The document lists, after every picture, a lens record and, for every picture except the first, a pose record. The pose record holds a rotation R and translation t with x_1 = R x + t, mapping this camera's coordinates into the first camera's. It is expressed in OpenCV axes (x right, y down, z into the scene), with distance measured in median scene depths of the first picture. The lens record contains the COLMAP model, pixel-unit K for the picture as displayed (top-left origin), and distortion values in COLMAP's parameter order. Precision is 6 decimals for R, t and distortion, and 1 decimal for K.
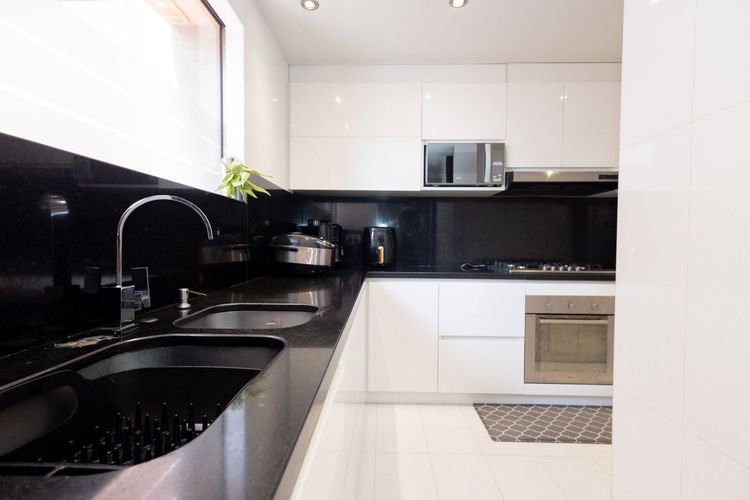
lens RADIAL K [[346.7, 0, 374.3], [0, 346.7, 246.0], [0, 0, 1]] dist [0.024878, 0.000004]
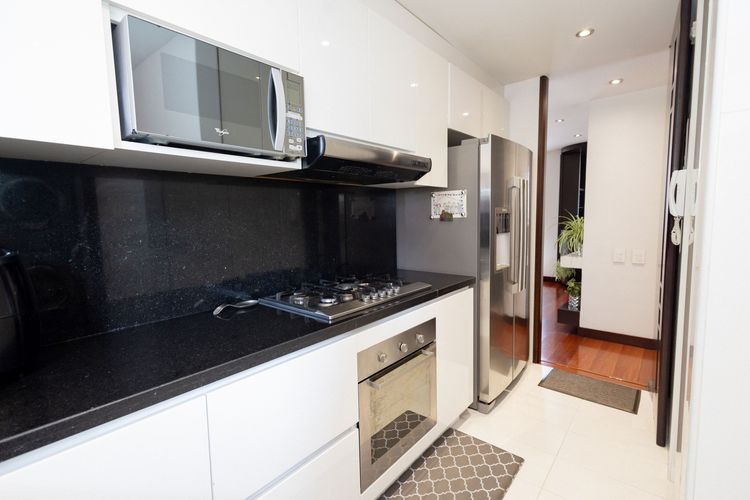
lens RADIAL K [[346.7, 0, 374.3], [0, 346.7, 246.0], [0, 0, 1]] dist [0.024878, 0.000004]
pose [[0.634930, -0.087448, 0.767605, 0.015108], [0.034856, 0.995804, 0.084614, -0.082202], [-0.771783, -0.026968, 0.635314, 0.561667]]
